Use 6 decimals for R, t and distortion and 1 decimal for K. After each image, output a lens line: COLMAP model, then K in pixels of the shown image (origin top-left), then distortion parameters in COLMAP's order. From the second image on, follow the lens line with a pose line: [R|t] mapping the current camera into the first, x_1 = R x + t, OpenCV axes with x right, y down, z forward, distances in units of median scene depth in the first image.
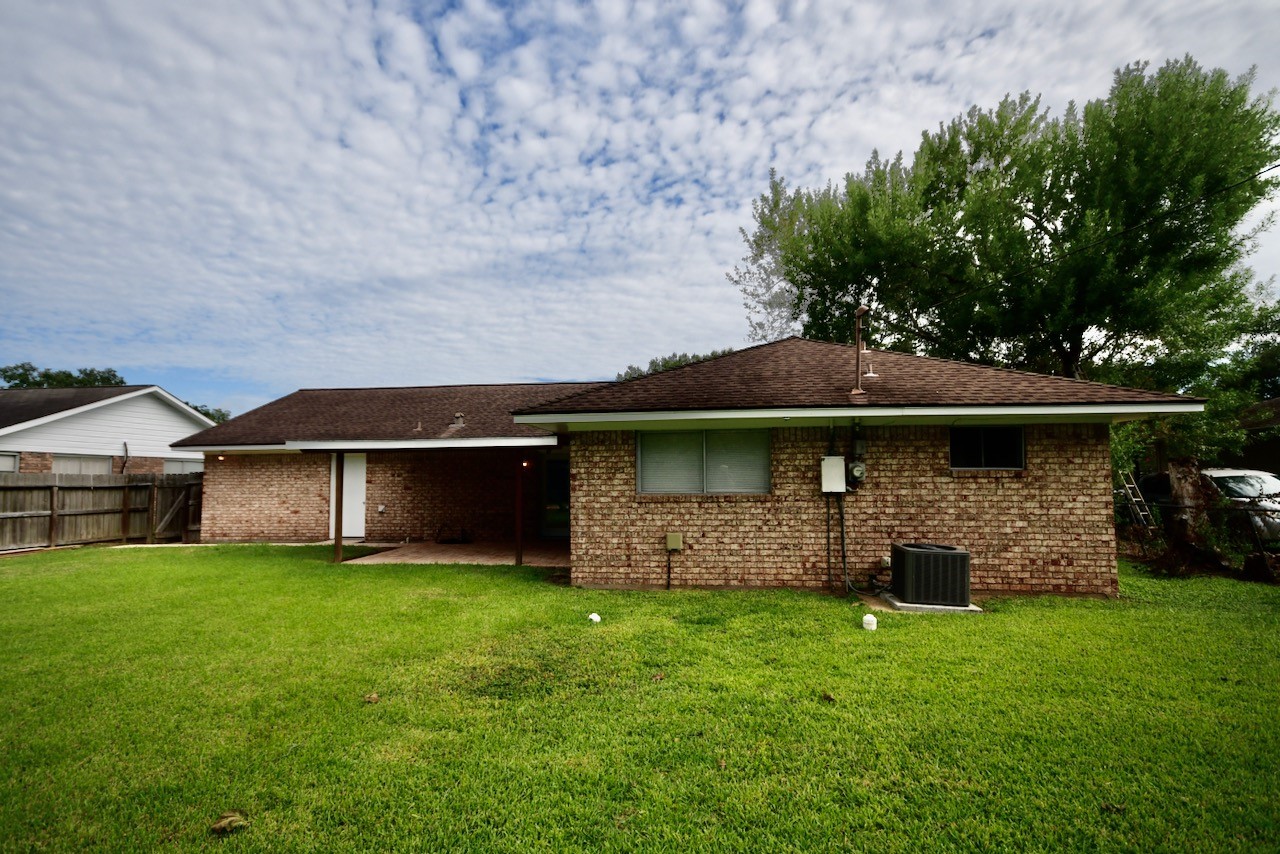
lens RADIAL K [[654.3, 0, 639.6], [0, 654.3, 431.6], [0, 0, 1]] dist [0.005814, 0.001293]
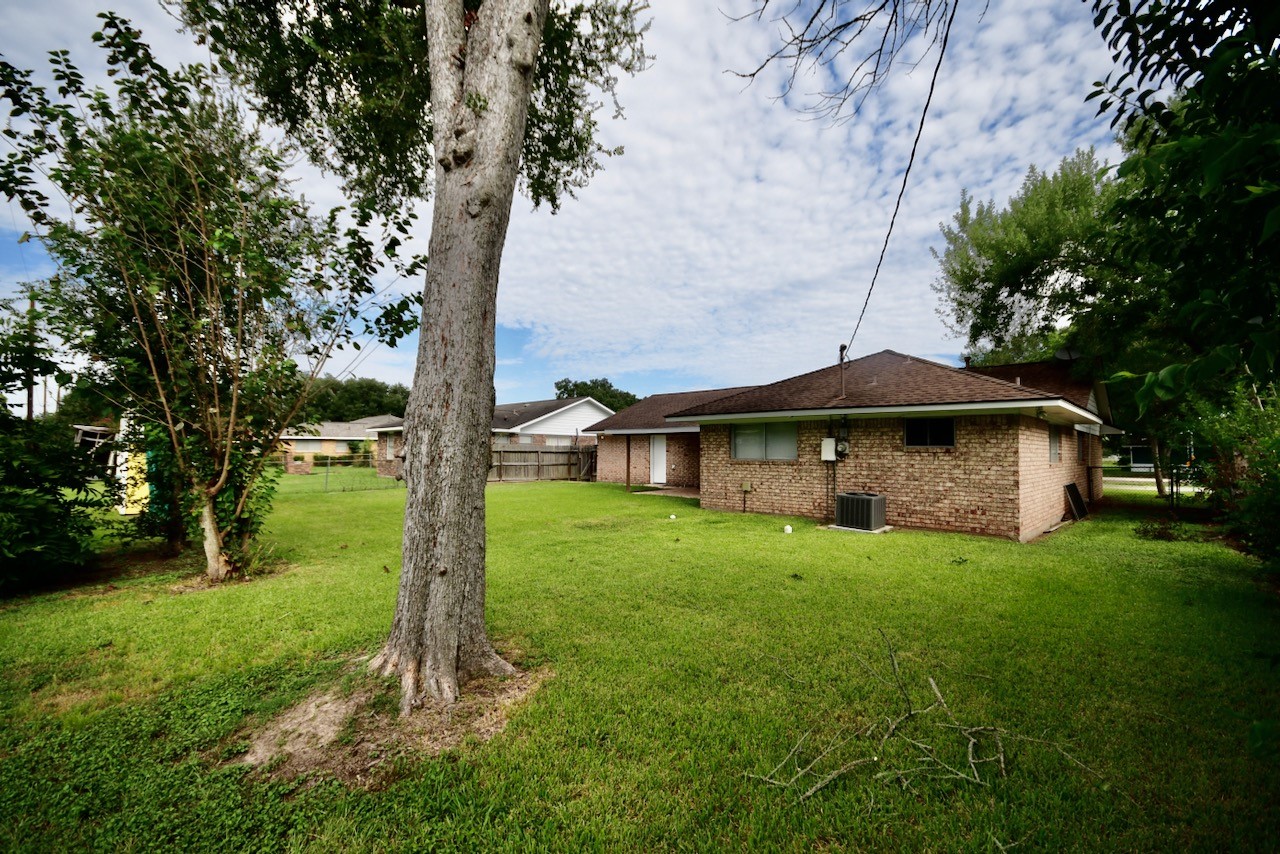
lens RADIAL K [[561.4, 0, 640.0], [0, 561.4, 427.0], [0, 0, 1]] dist [0.001408, -0.010153]
pose [[0.797582, -0.014806, -0.603029, 0.743179], [0.034773, 0.999165, 0.021460, -0.035507], [0.602207, -0.038085, 0.797431, -0.382446]]
